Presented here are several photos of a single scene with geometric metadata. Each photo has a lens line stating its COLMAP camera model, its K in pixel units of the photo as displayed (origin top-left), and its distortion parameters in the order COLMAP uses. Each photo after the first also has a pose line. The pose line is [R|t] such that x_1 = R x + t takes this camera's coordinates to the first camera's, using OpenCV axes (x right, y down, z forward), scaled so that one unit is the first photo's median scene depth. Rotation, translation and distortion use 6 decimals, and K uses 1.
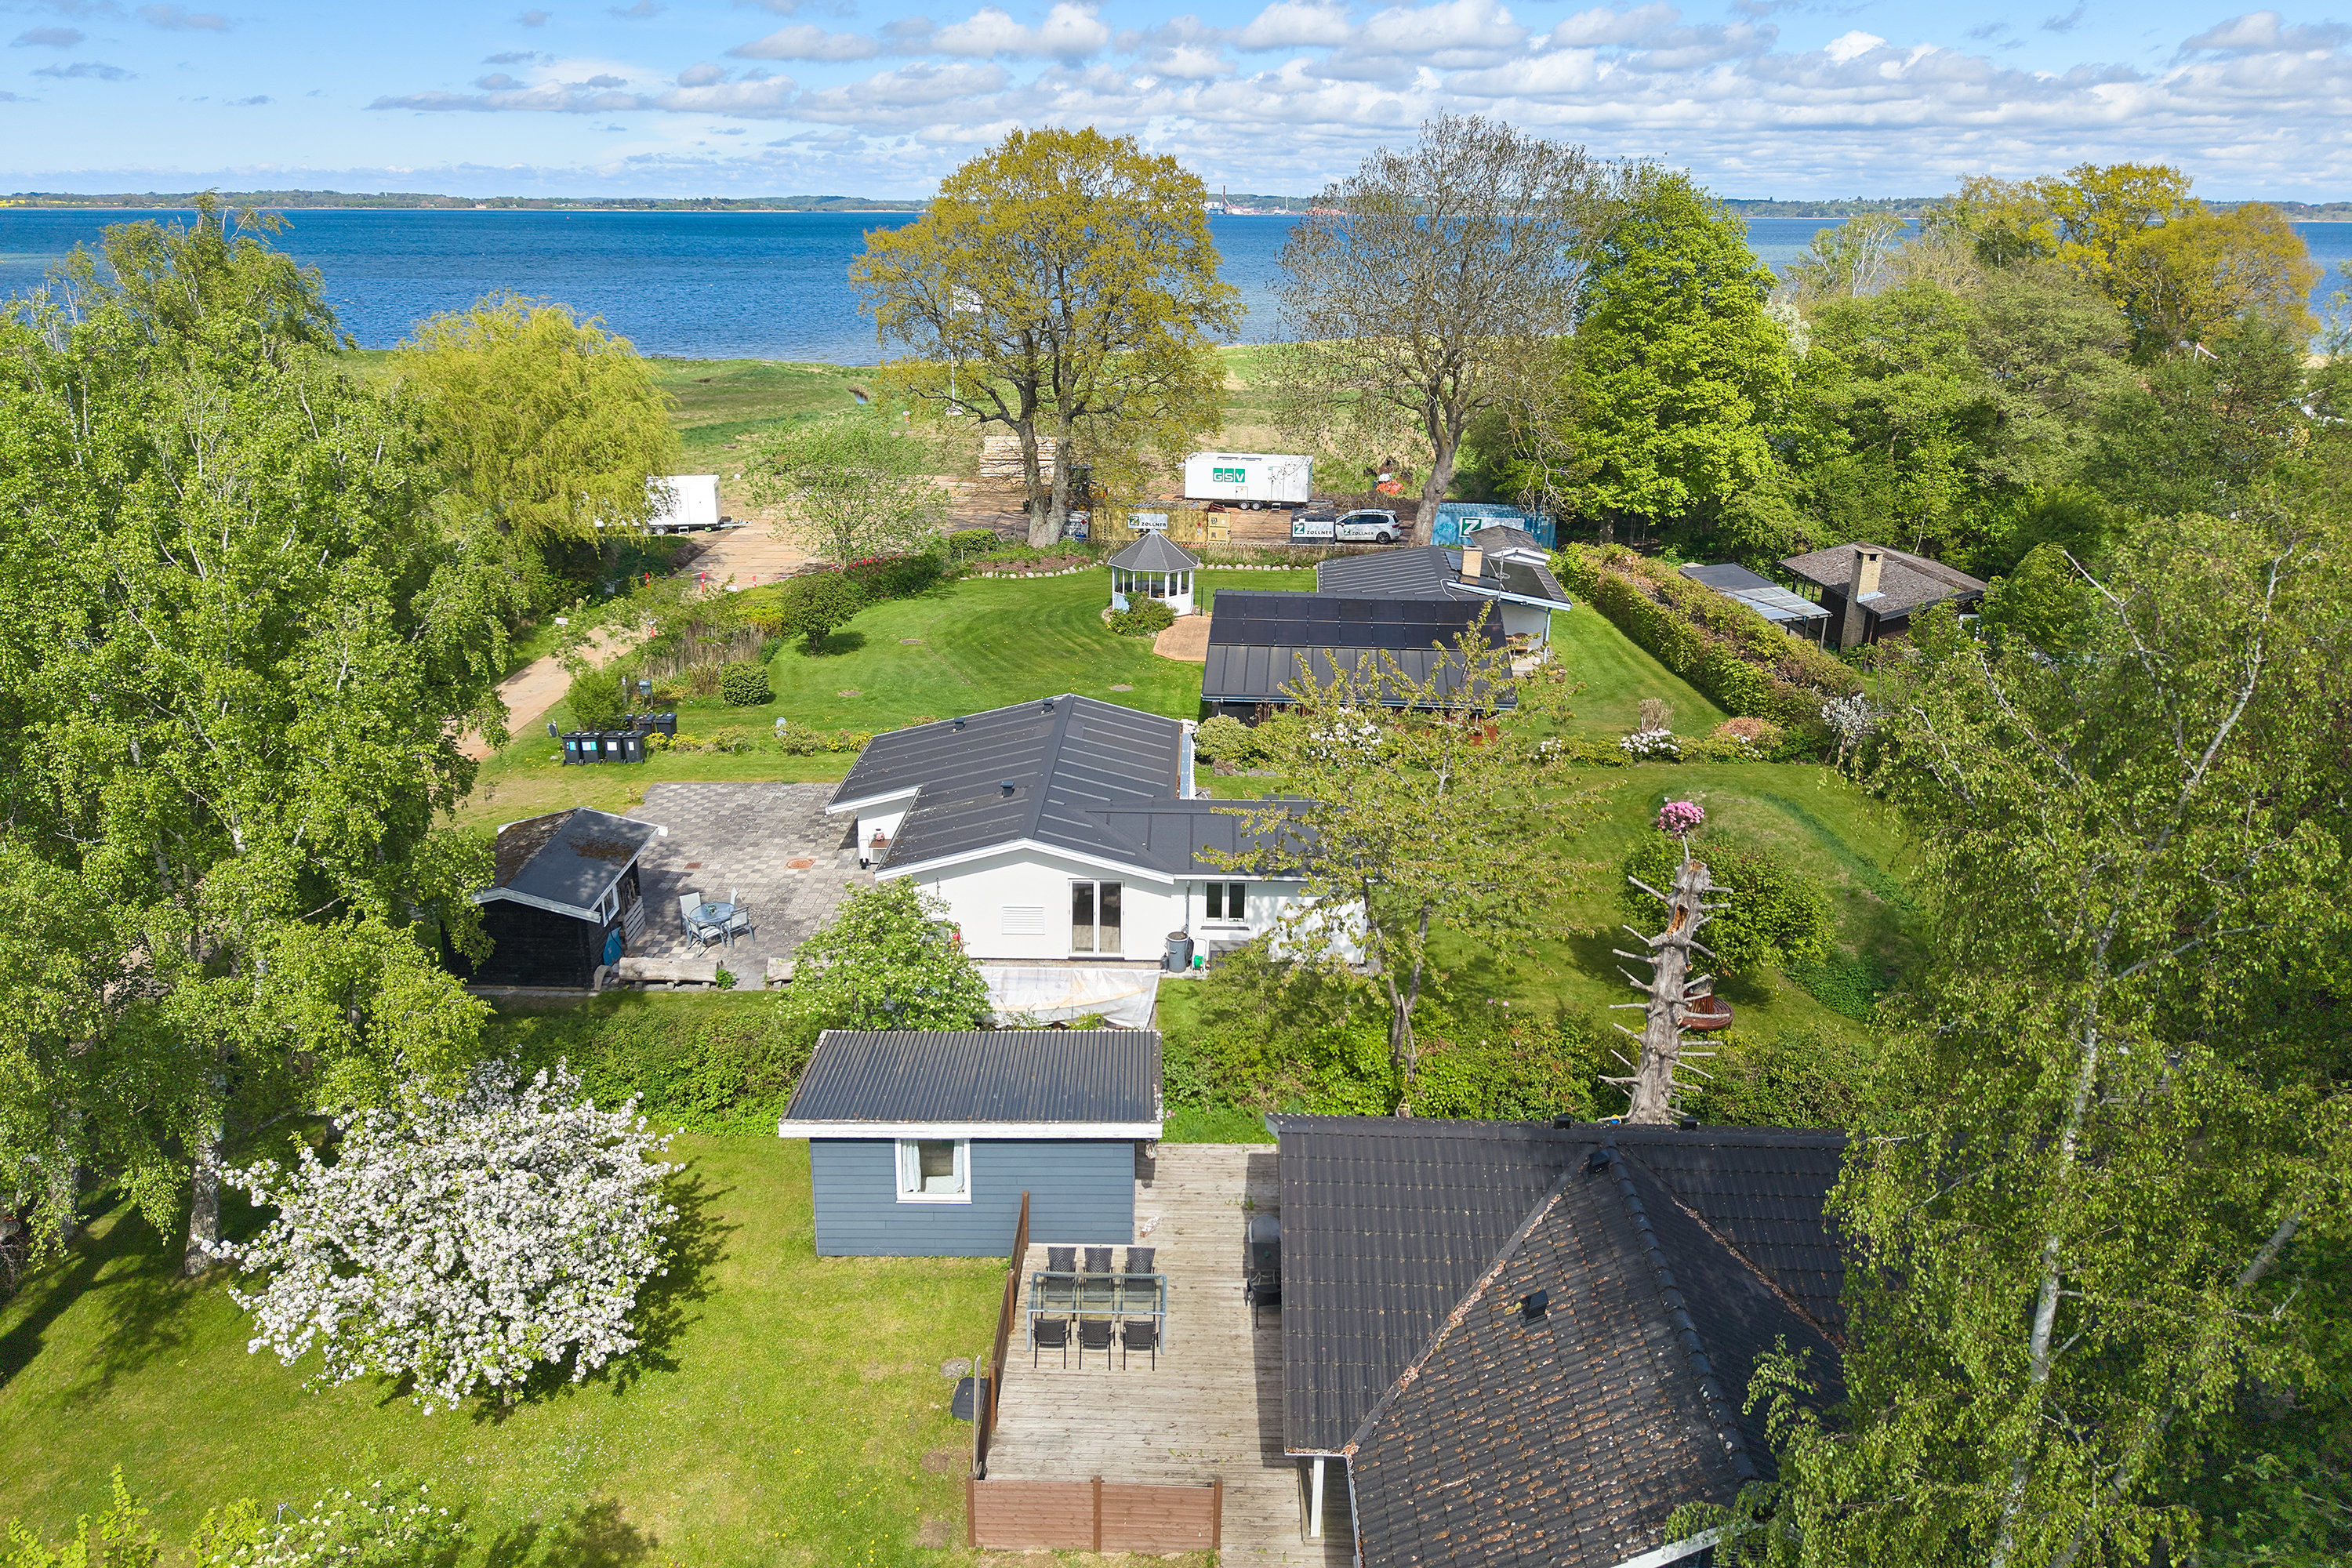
lens RADIAL K [[1614.7, 0, 1176.0], [0, 1614.7, 784.0], [0, 0, 1]] dist [-0.007977, -0.008064]
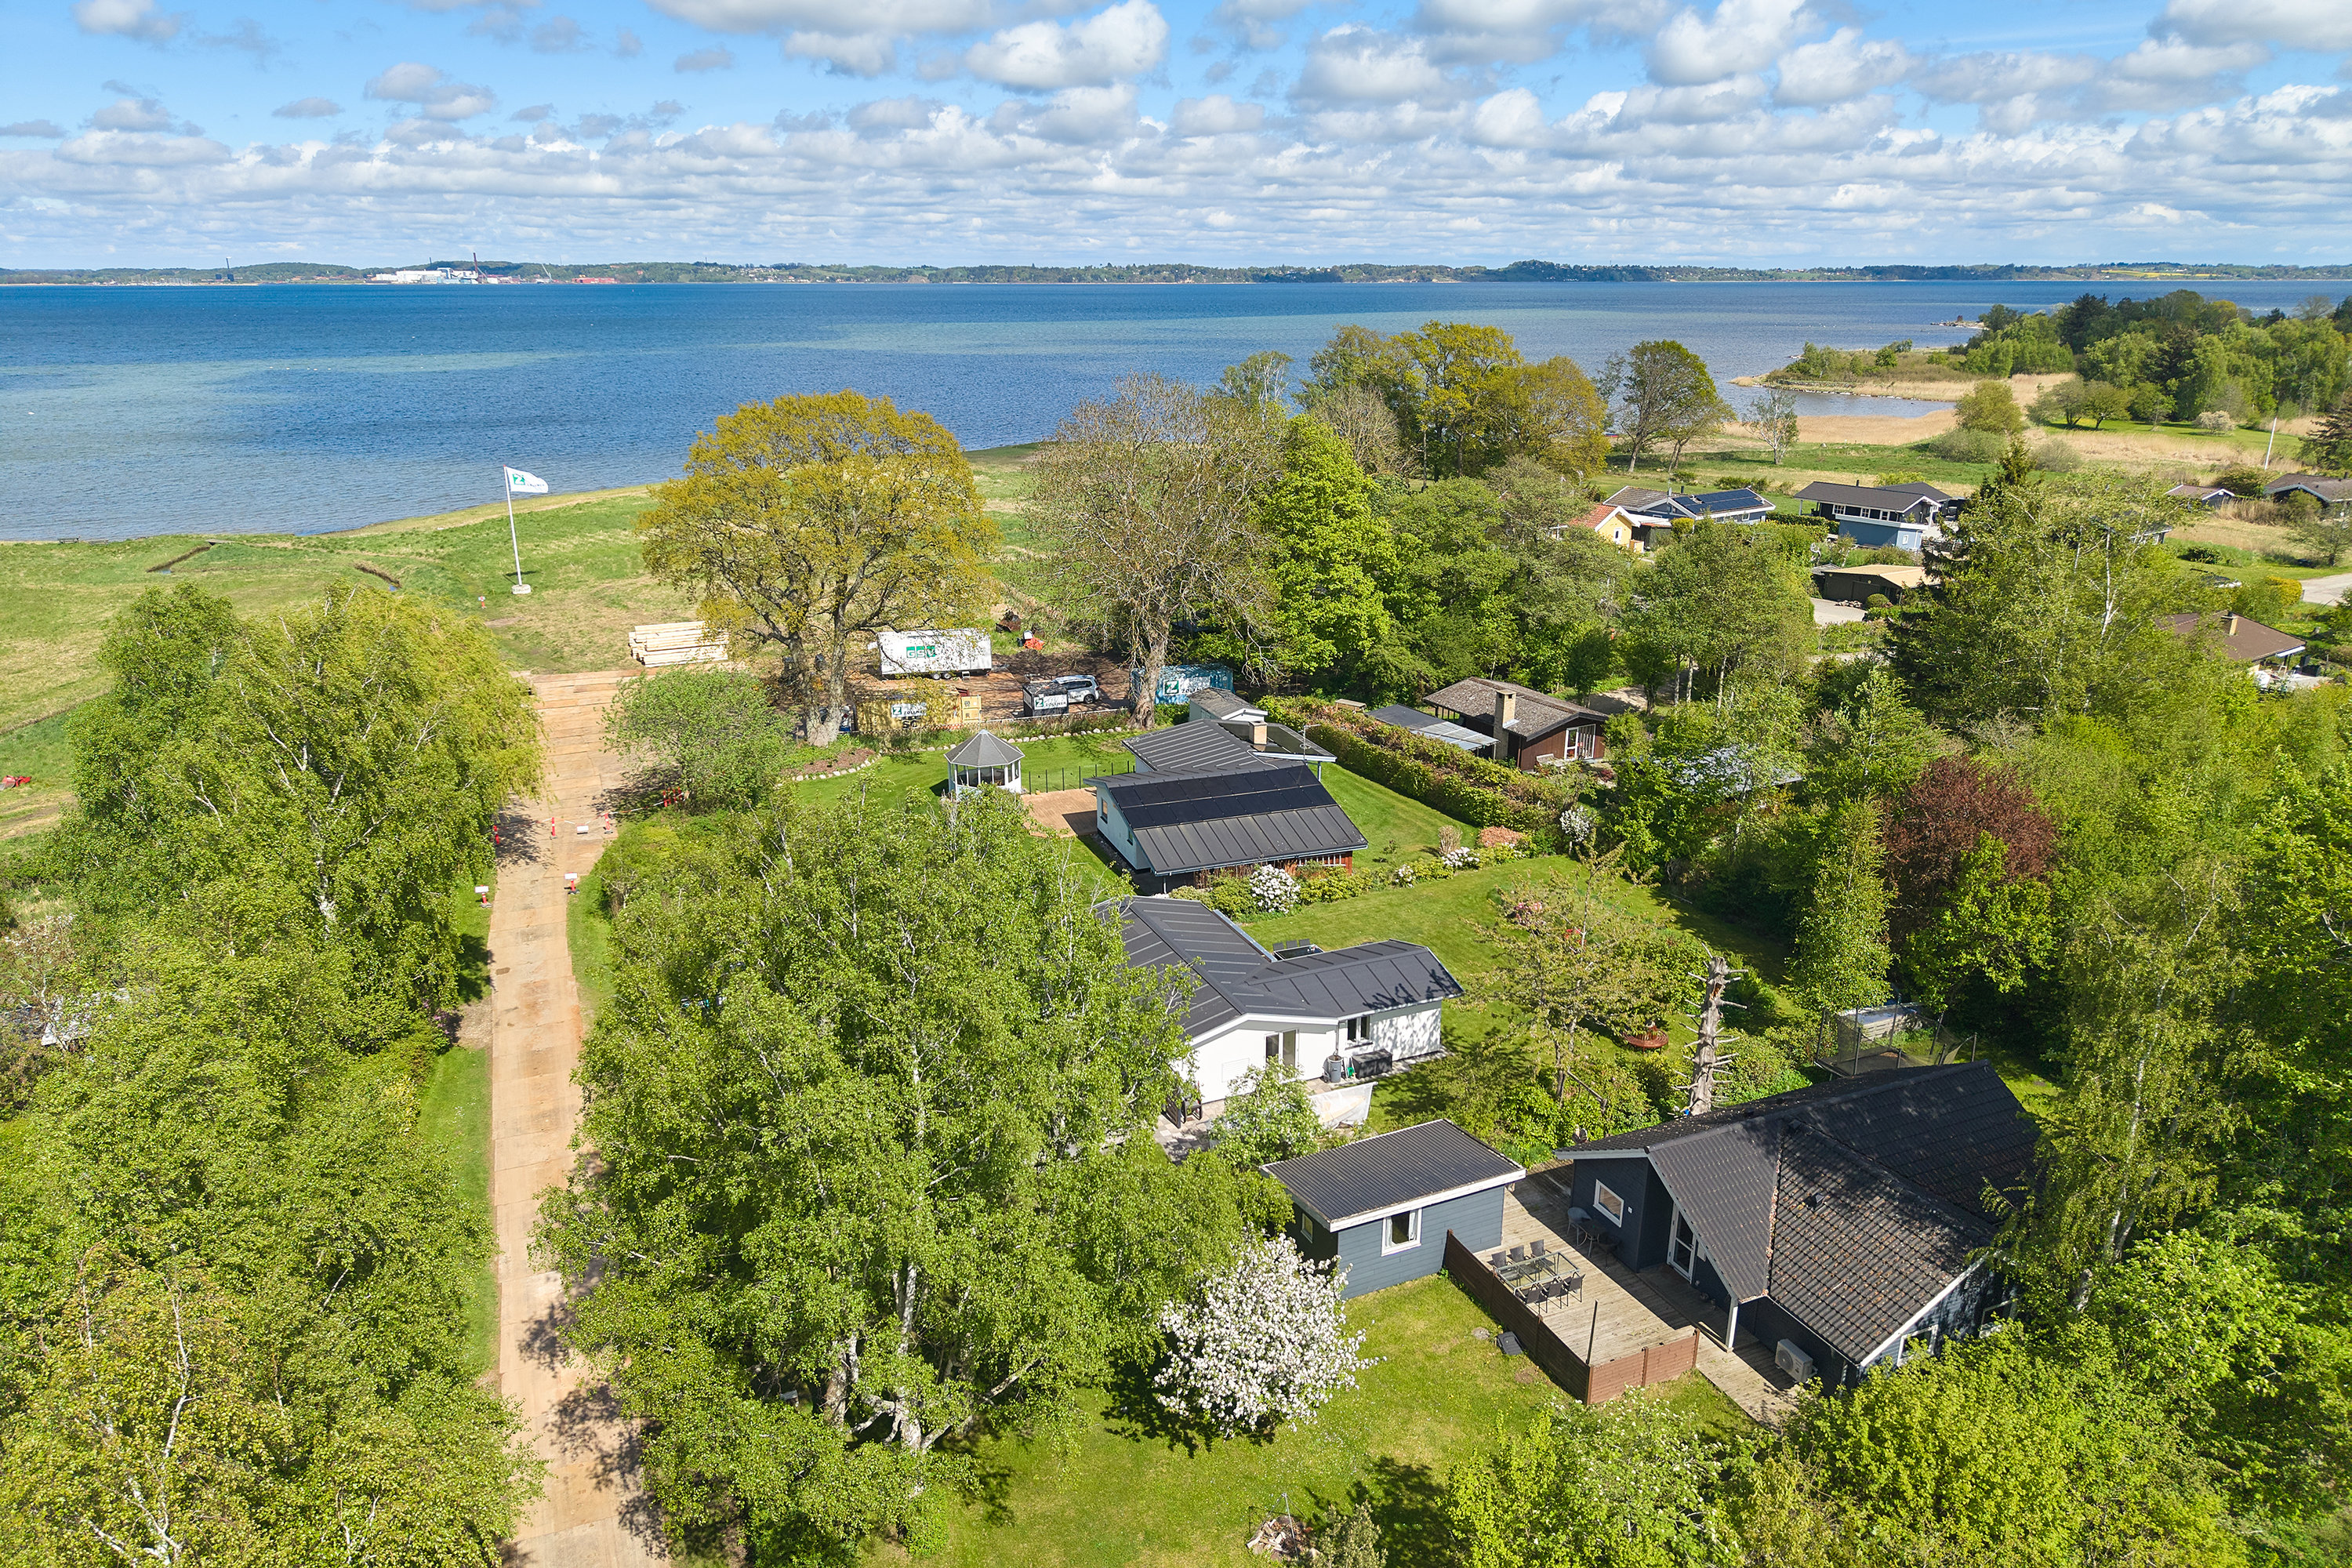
lens RADIAL K [[1614.7, 0, 1176.0], [0, 1614.7, 784.0], [0, 0, 1]] dist [-0.007977, -0.008064]
pose [[0.905300, -0.137205, 0.402004, -0.363642], [0.148726, 0.988875, 0.002580, -0.095065], [-0.397886, 0.057452, 0.915634, -0.166395]]
